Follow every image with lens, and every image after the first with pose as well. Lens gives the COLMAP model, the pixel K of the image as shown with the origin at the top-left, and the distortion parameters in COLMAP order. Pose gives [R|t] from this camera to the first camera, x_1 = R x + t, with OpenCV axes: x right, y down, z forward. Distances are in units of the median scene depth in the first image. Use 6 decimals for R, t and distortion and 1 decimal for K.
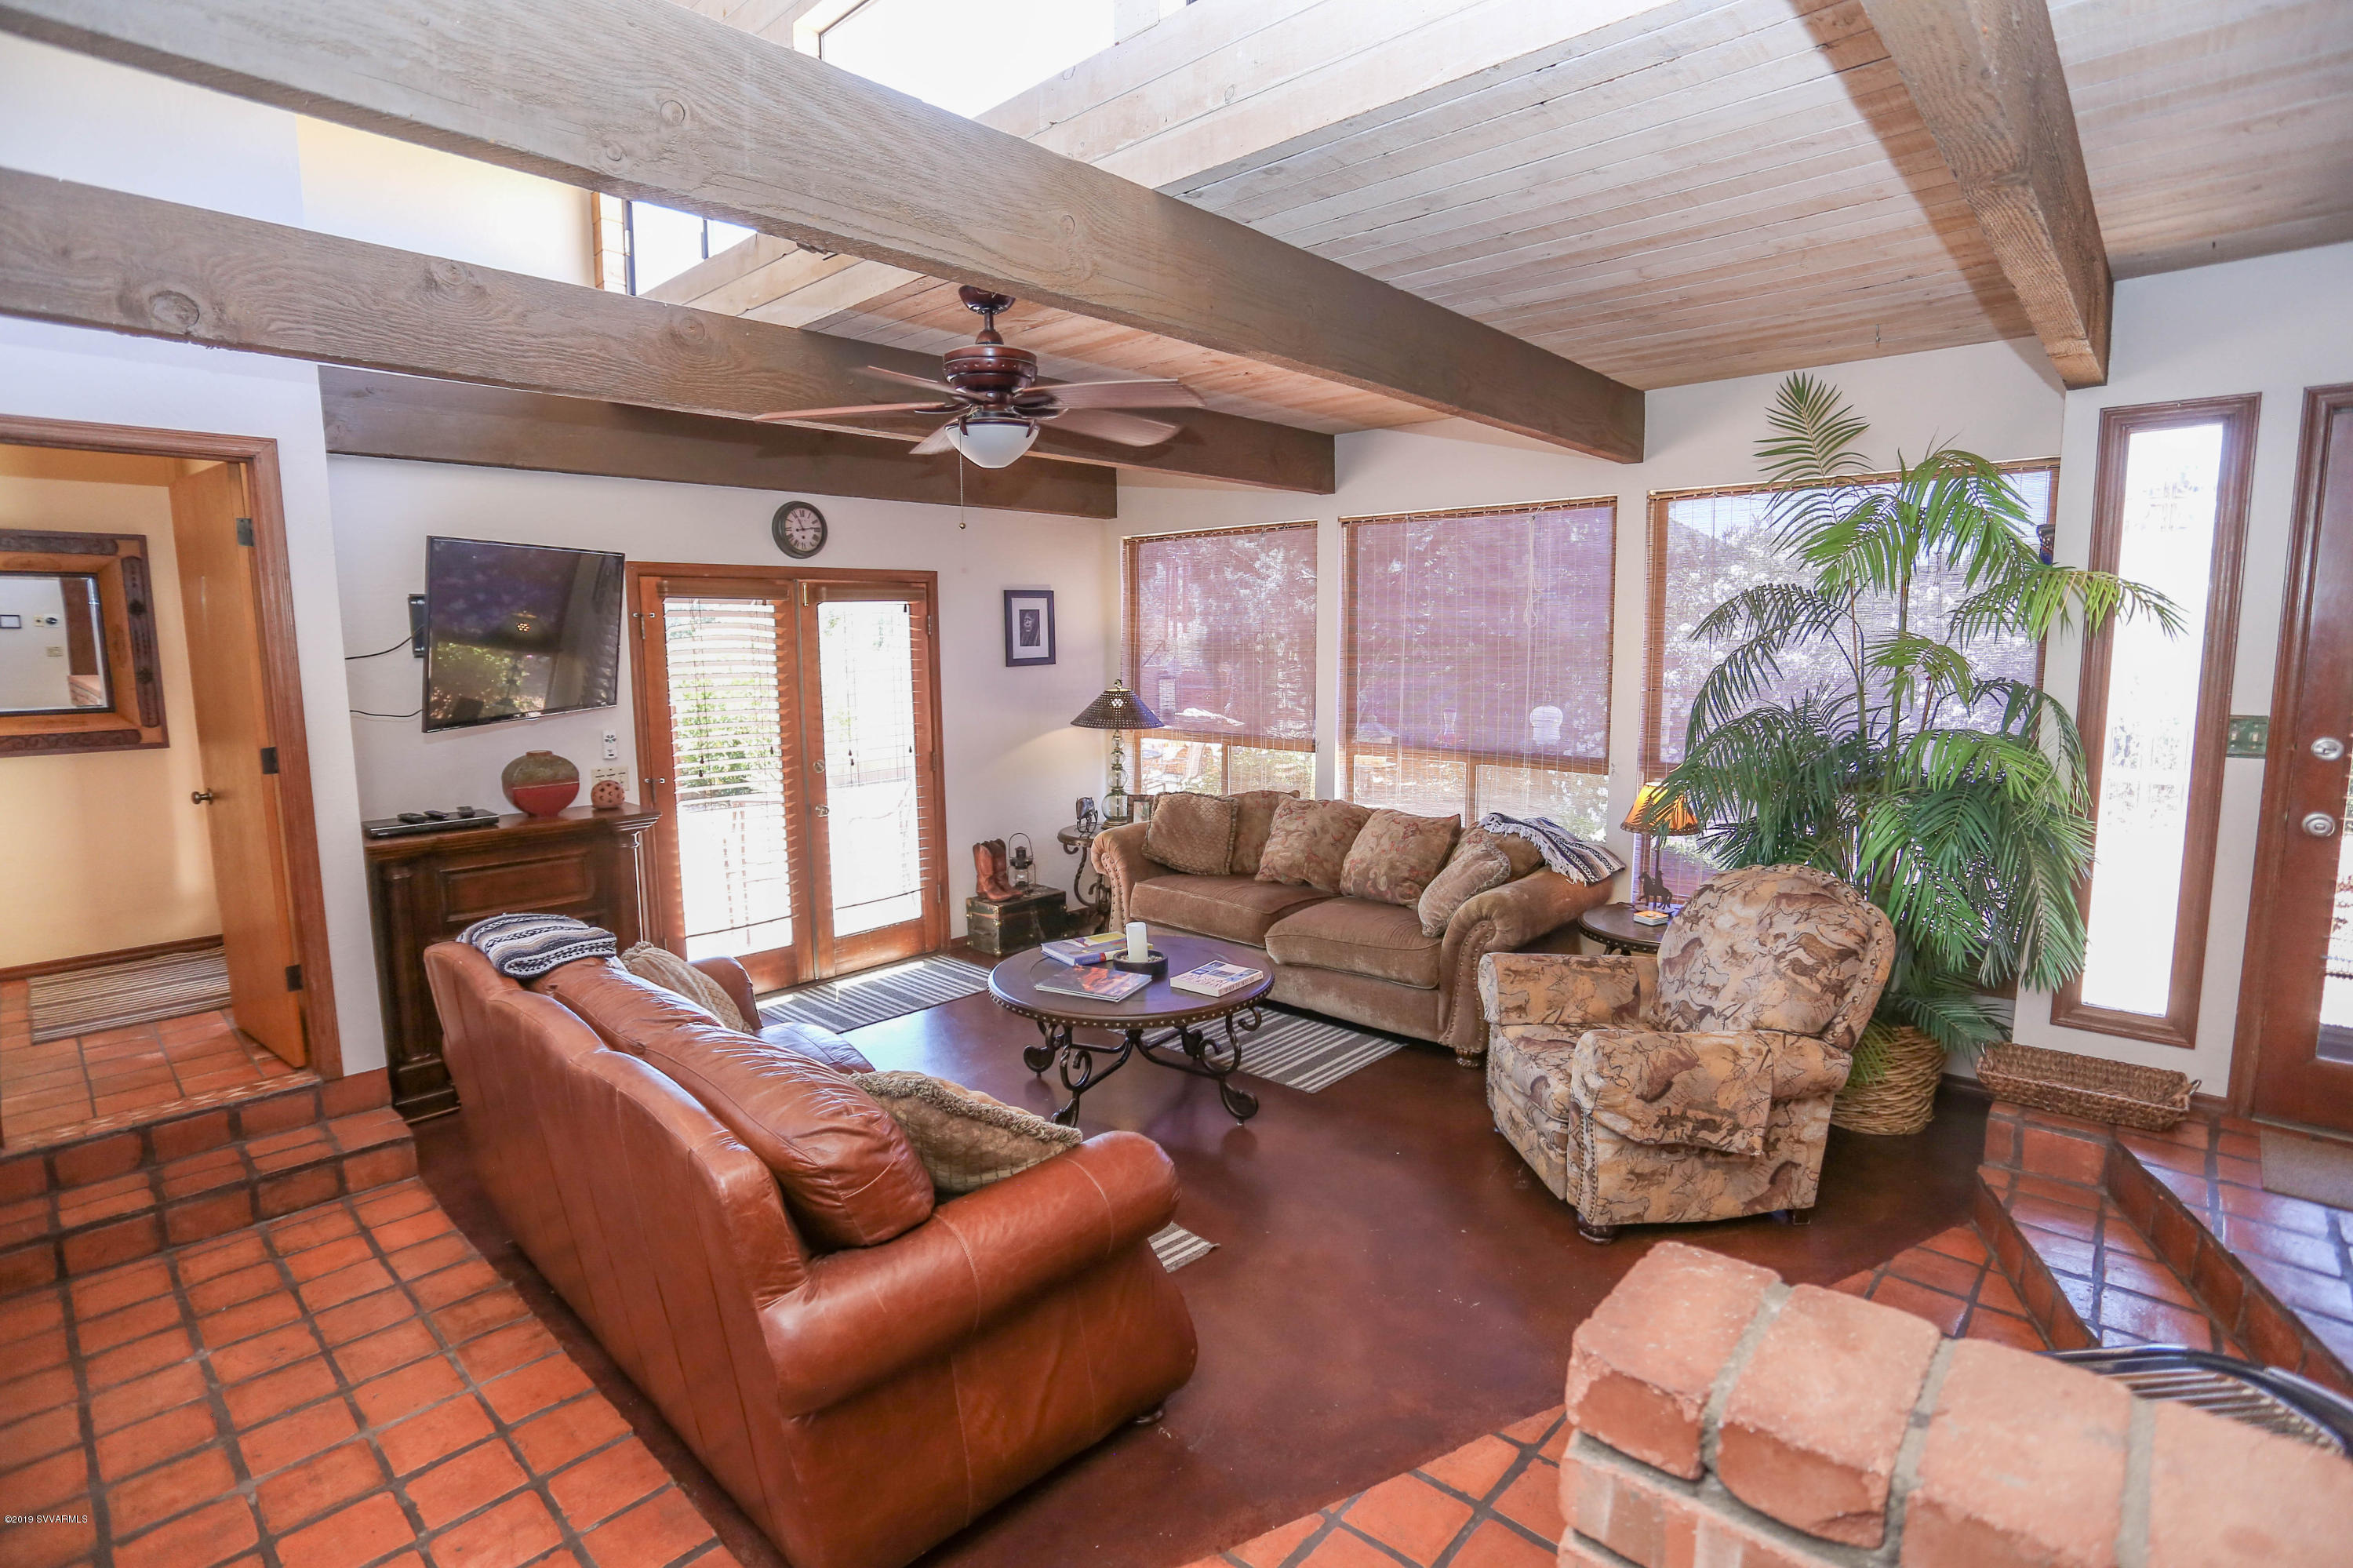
lens RADIAL K [[1145.5, 0, 1176.0], [0, 1145.5, 776.3], [0, 0, 1]] dist [-0.075375, 0.036879]
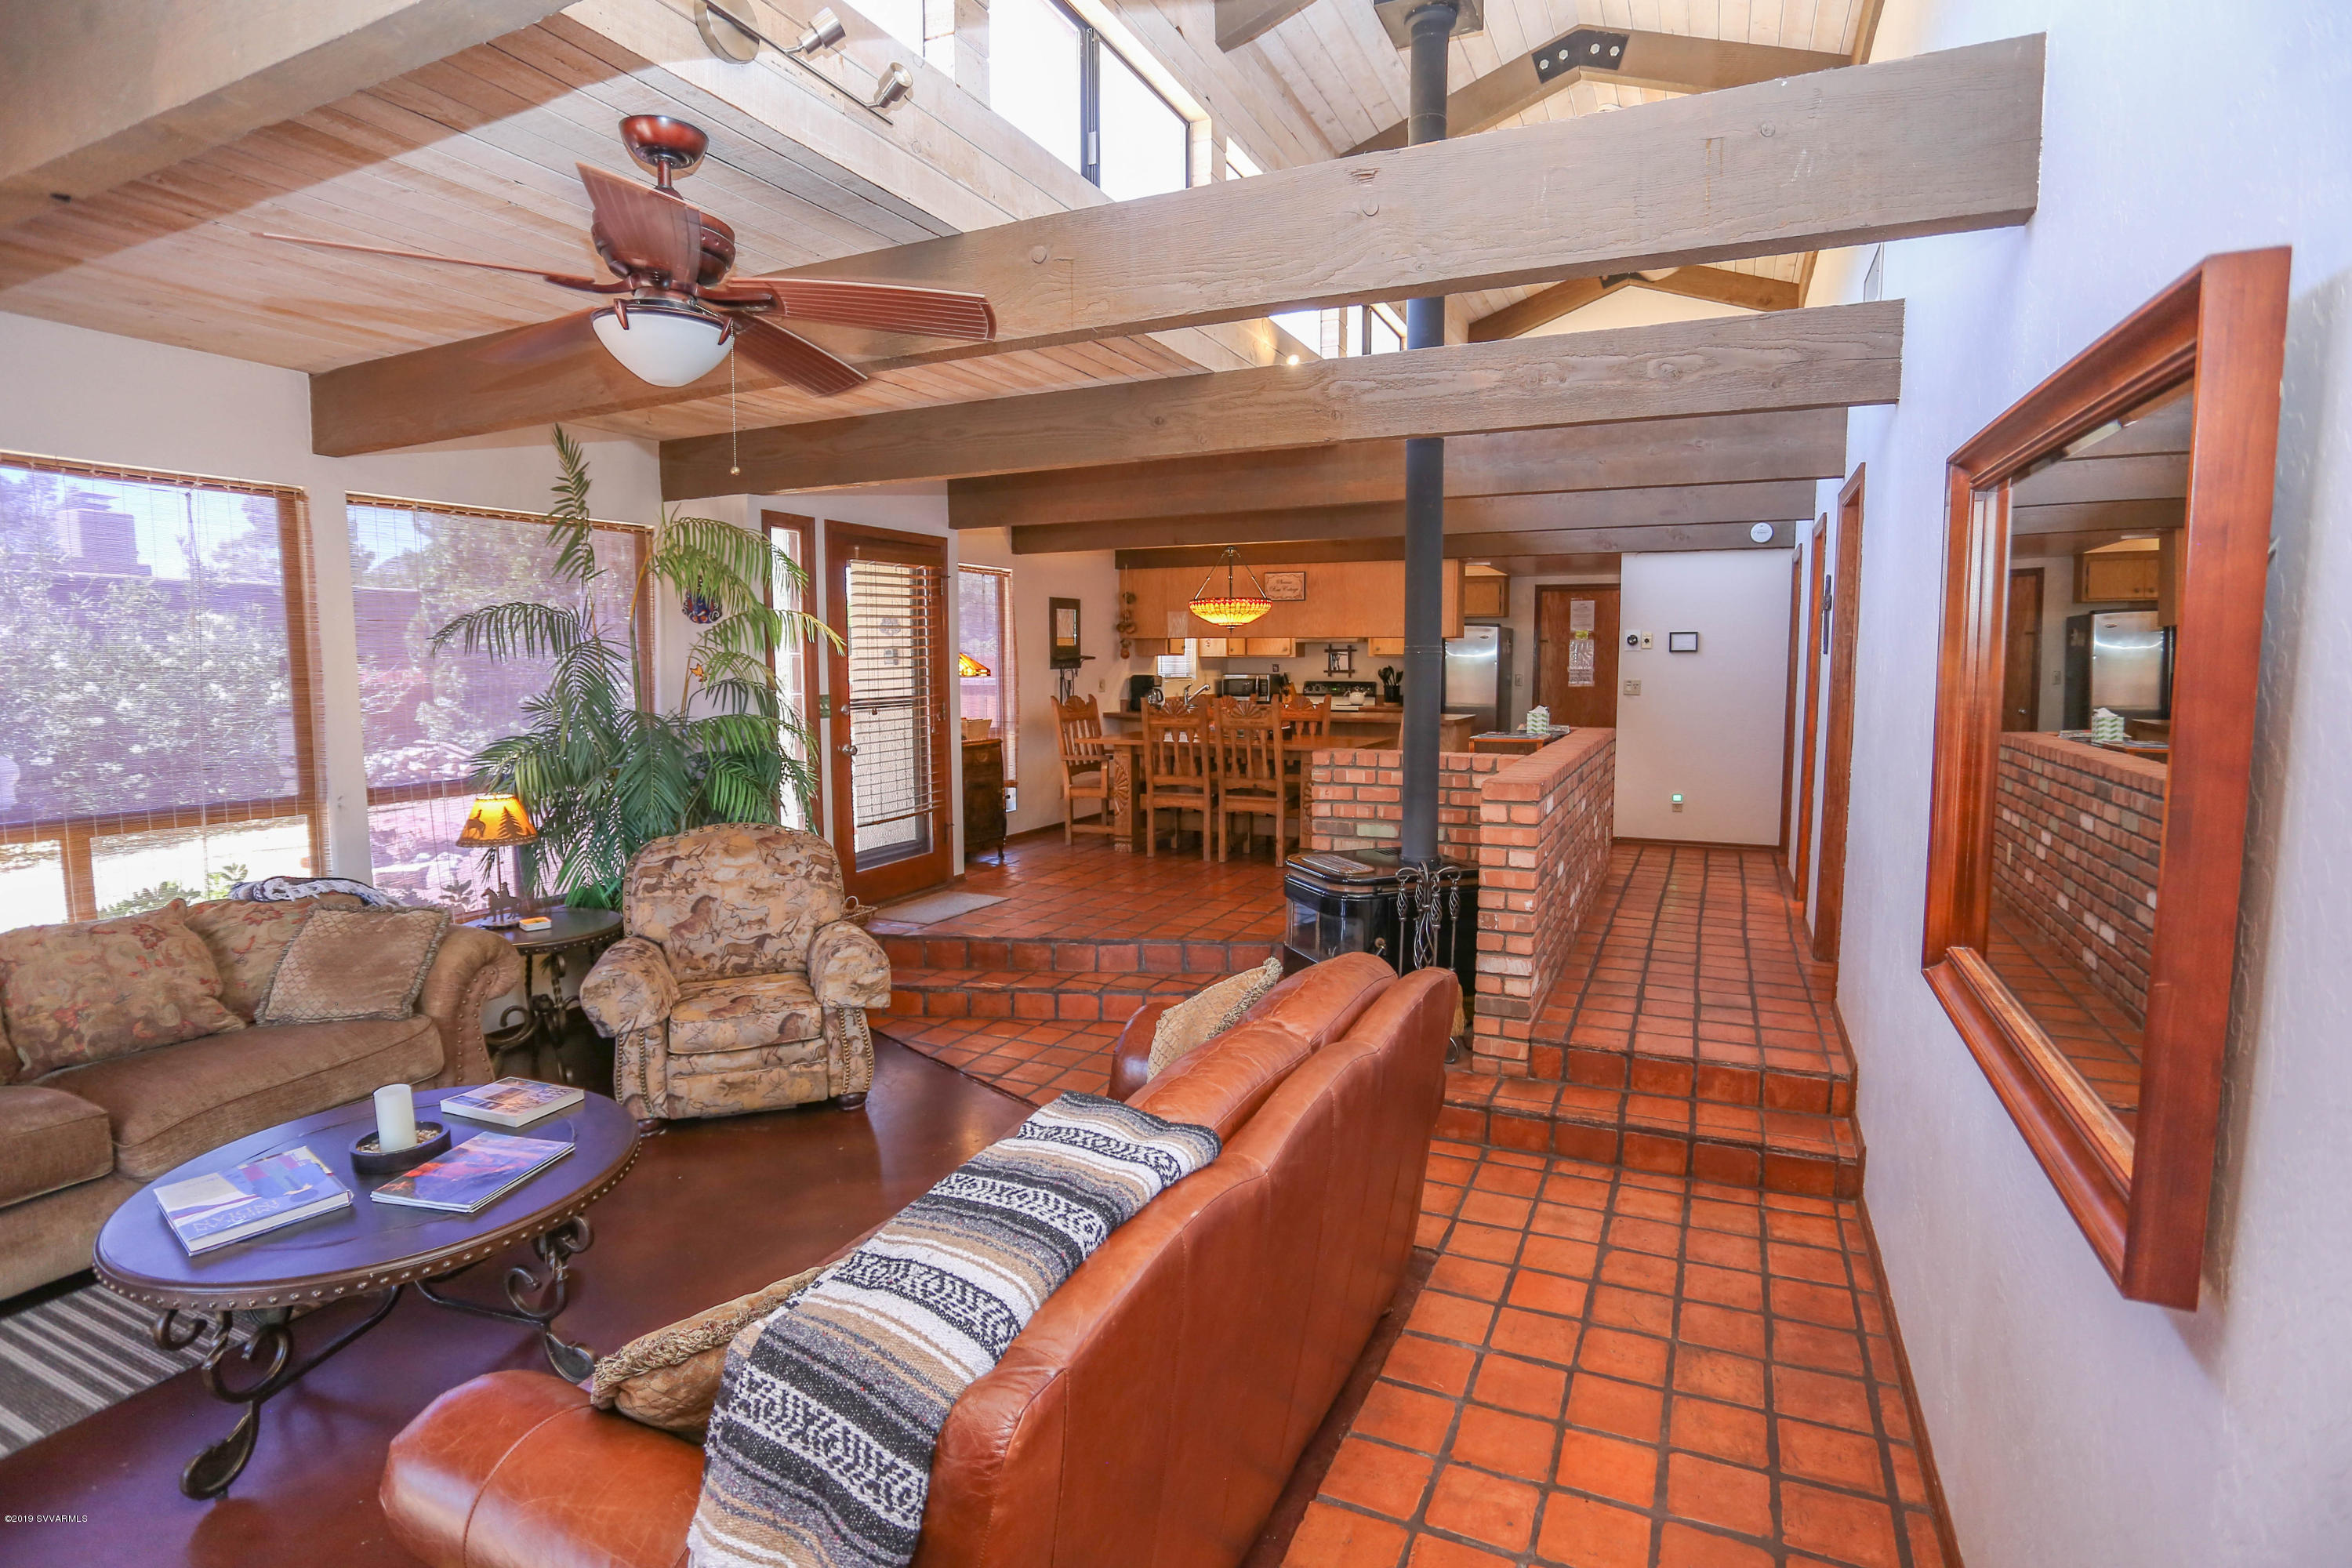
lens RADIAL K [[1156.7, 0, 1182.1], [0, 1156.7, 771.0], [0, 0, 1]] dist [-0.068081, 0.024358]
pose [[-0.304375, -0.079184, 0.949255, -0.693111], [0.122671, 0.984982, 0.121498, -0.061524], [-0.944620, 0.153427, -0.290091, 0.692798]]
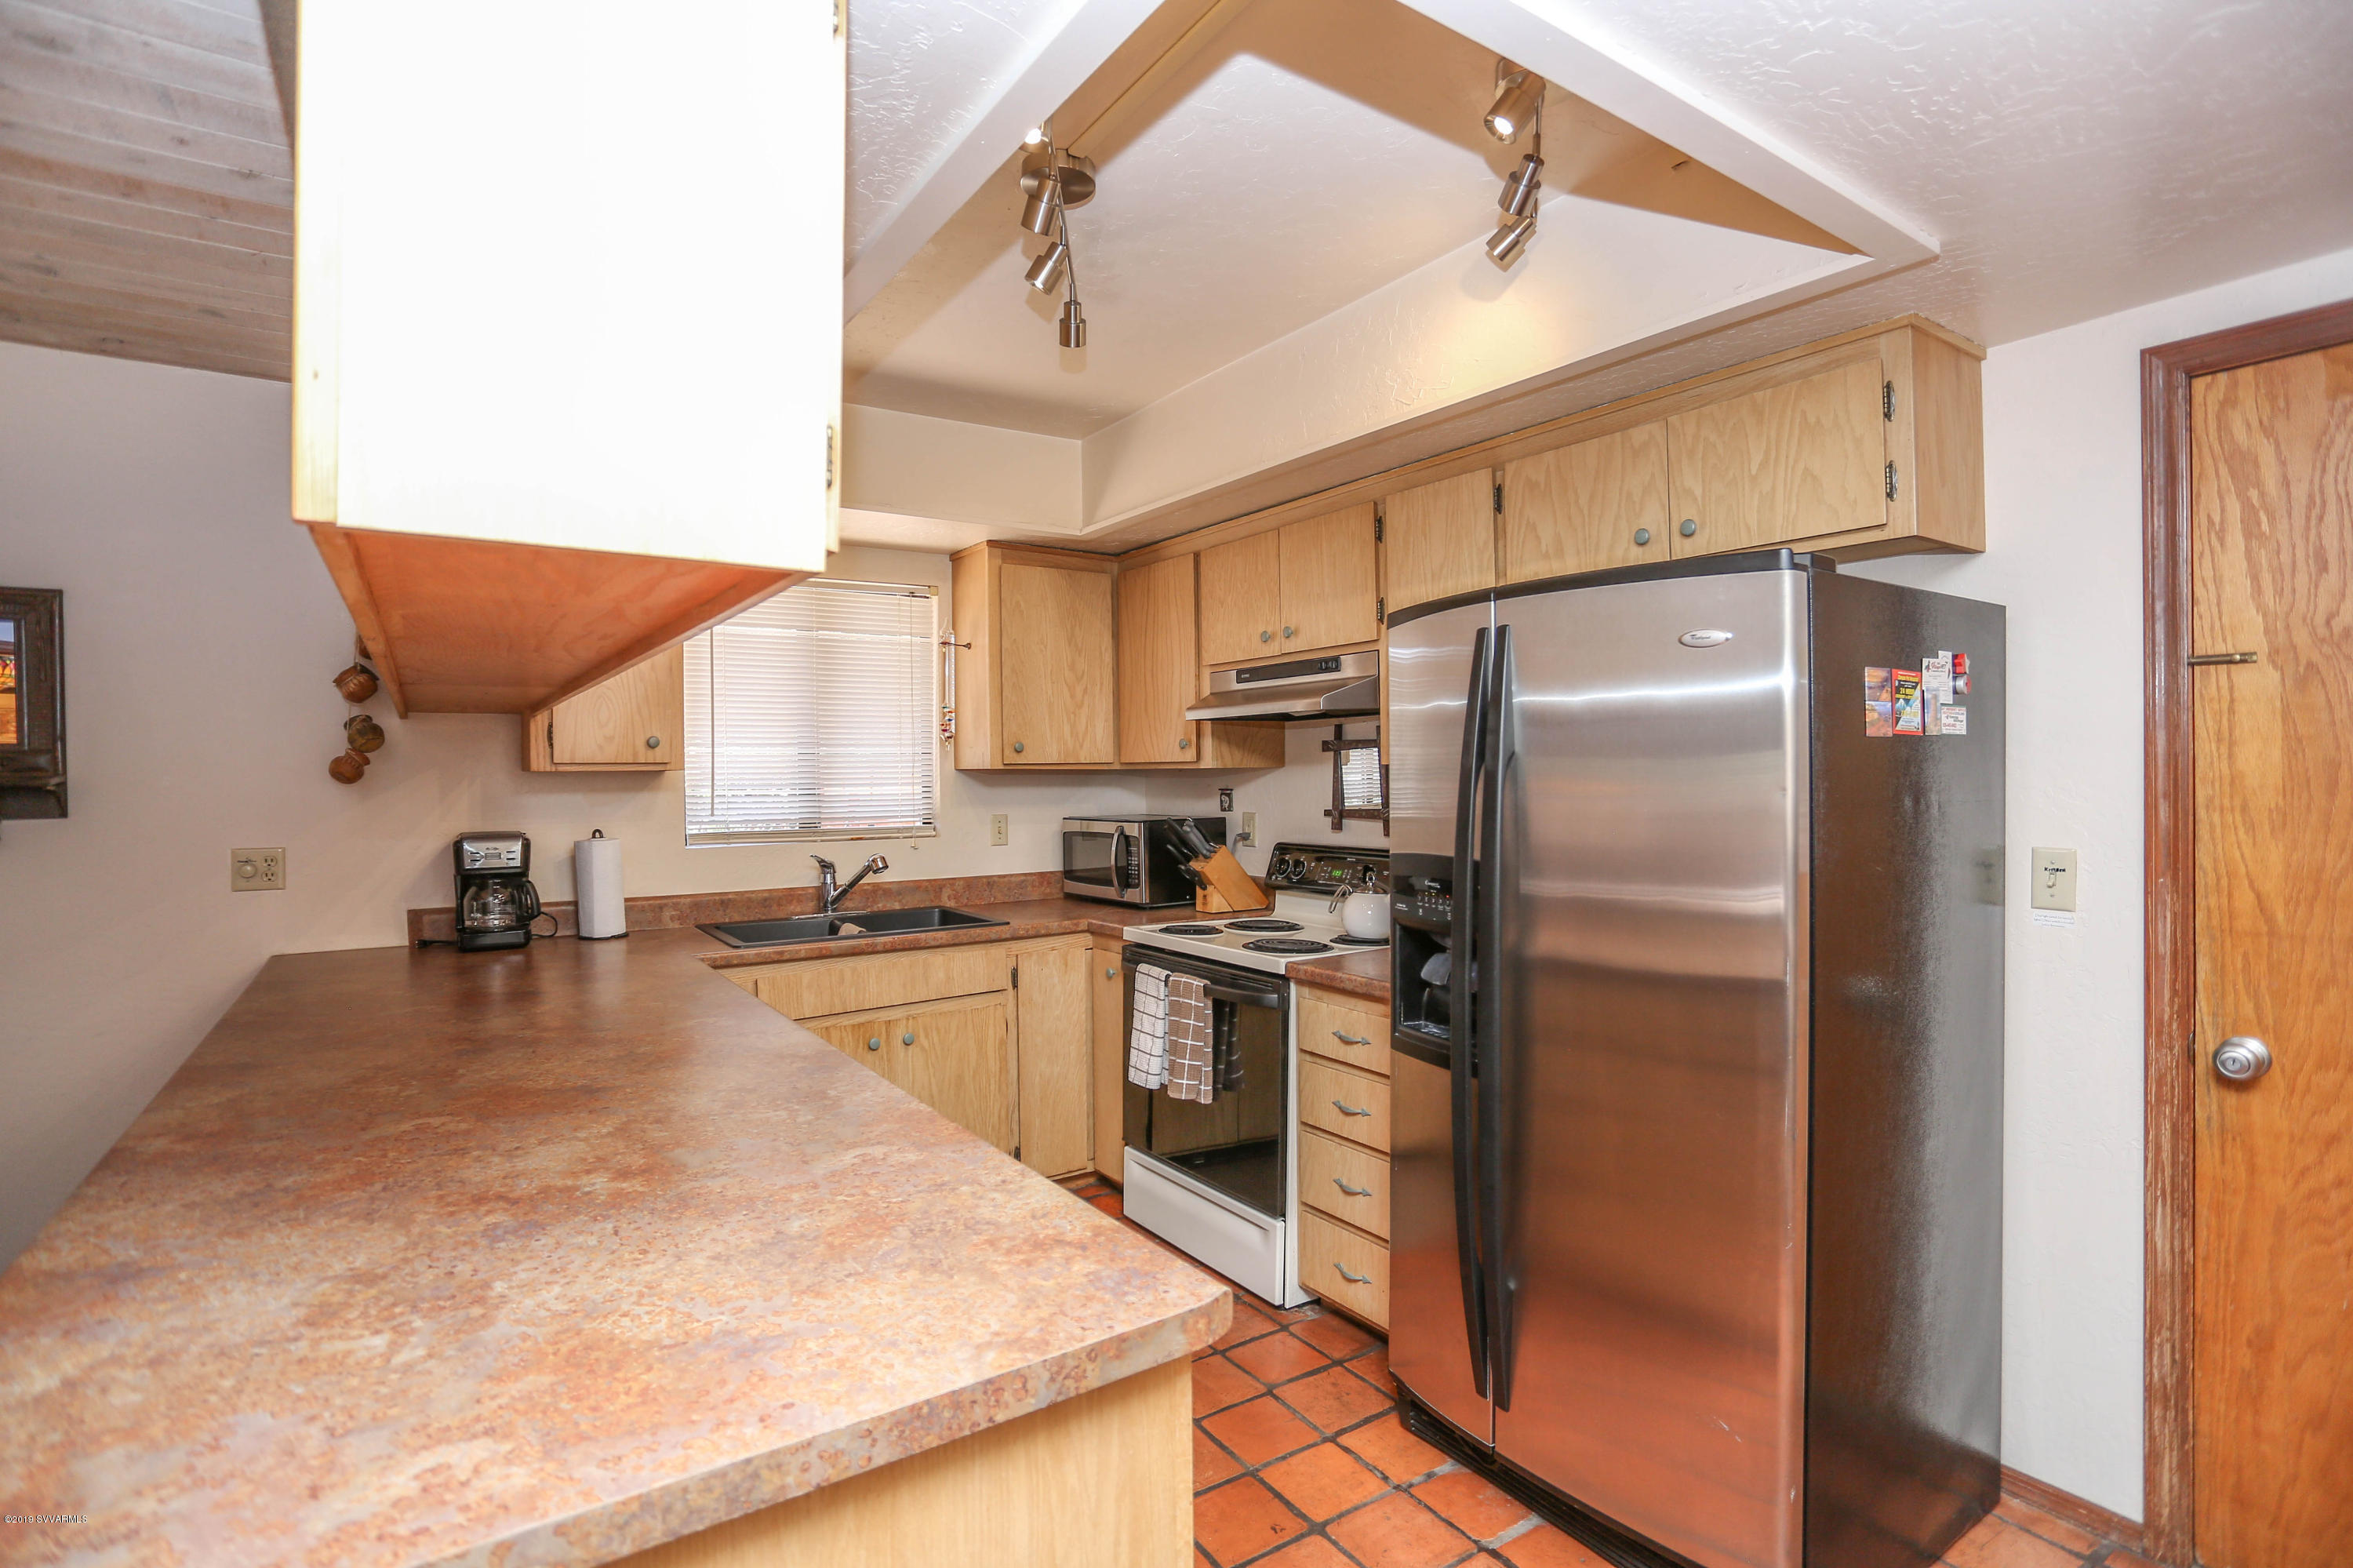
lens RADIAL K [[1127.9, 0, 1176.5], [0, 1127.9, 784.0], [0, 0, 1]] dist [-0.071448, 0.028023]
pose [[0.220160, -0.001559, 0.975463, 0.915990], [0.129167, 0.991240, -0.027569, 0.062026], [-0.966874, 0.132067, 0.218432, -0.478061]]
